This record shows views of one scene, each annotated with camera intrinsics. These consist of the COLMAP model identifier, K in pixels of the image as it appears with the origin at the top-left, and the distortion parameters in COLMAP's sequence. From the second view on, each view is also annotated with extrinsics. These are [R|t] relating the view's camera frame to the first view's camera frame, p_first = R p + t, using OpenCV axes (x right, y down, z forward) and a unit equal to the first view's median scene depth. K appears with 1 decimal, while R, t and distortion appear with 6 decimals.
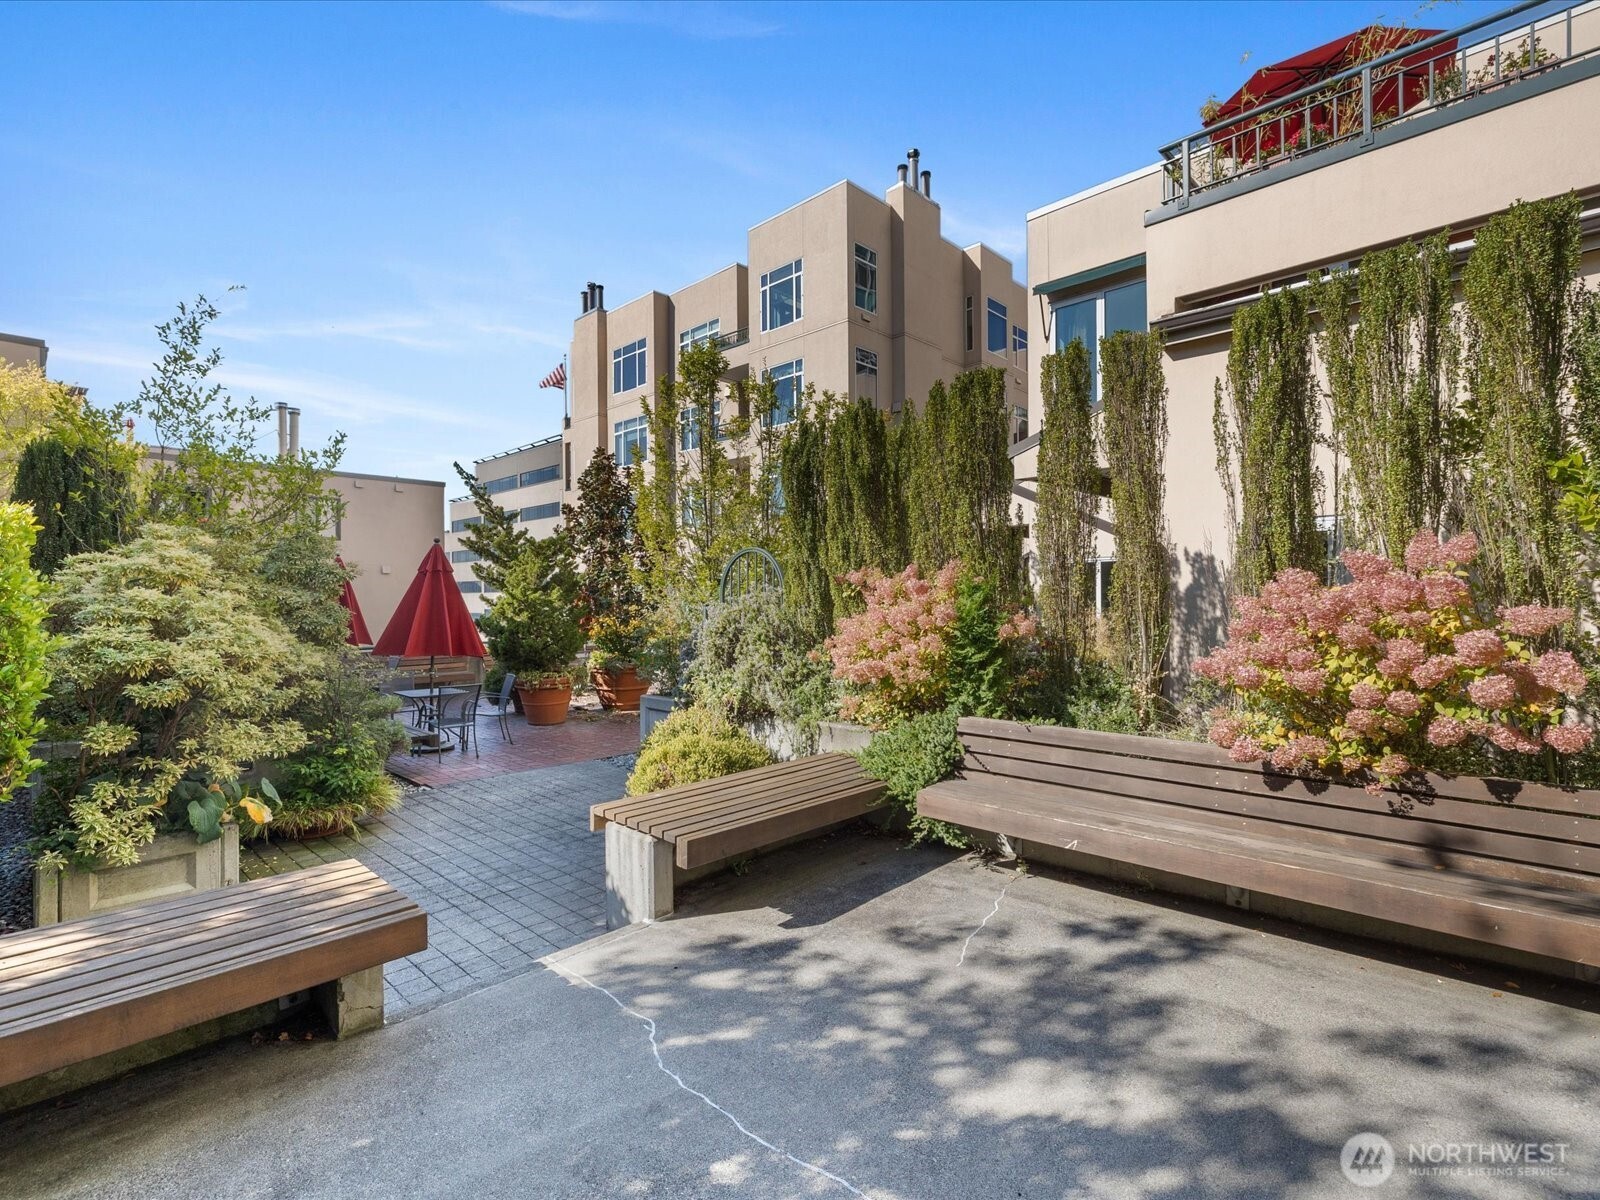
lens RADIAL K [[769.6, 0, 802.4], [0, 769.6, 584.6], [0, 0, 1]] dist [-0.001202, 0.000412]
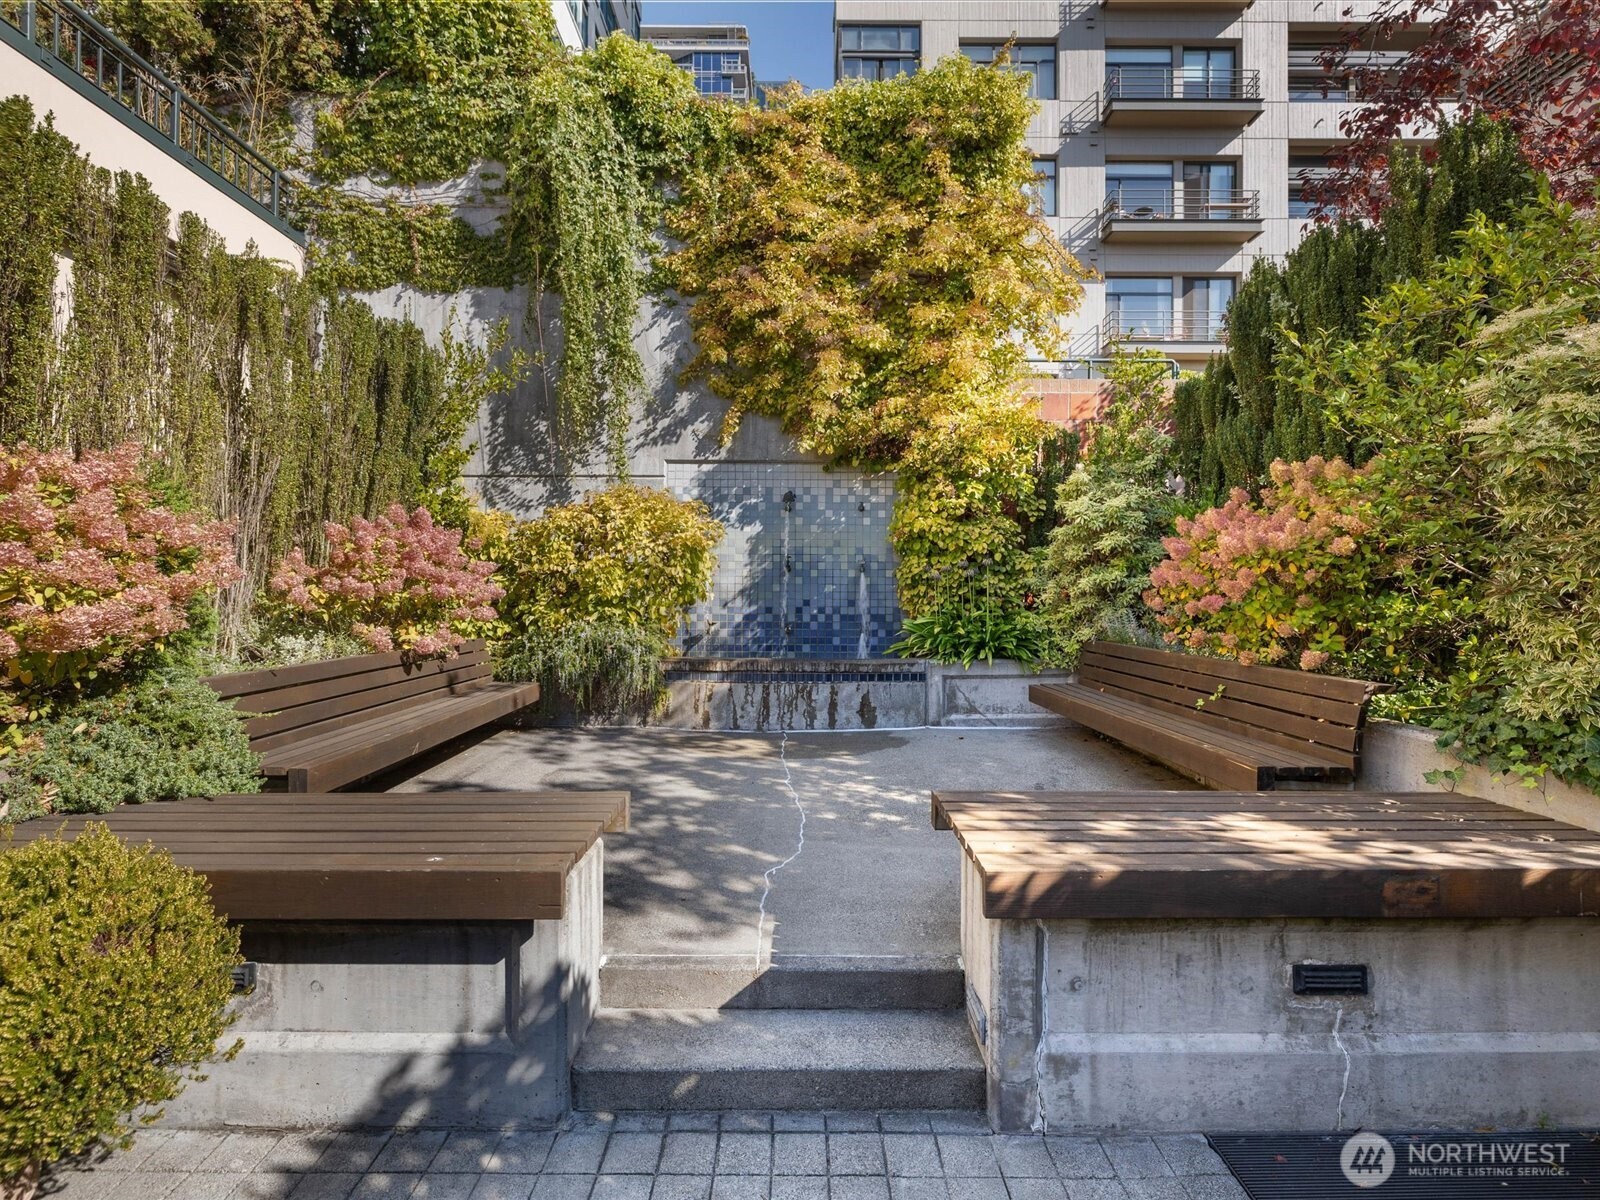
lens RADIAL K [[769.6, 0, 802.4], [0, 769.6, 584.6], [0, 0, 1]] dist [-0.001202, 0.000412]
pose [[-0.696416, 0.009778, 0.717572, -1.079532], [-0.009494, 0.999694, -0.022836, 0.157603], [-0.717576, -0.022716, -0.696110, 1.787208]]
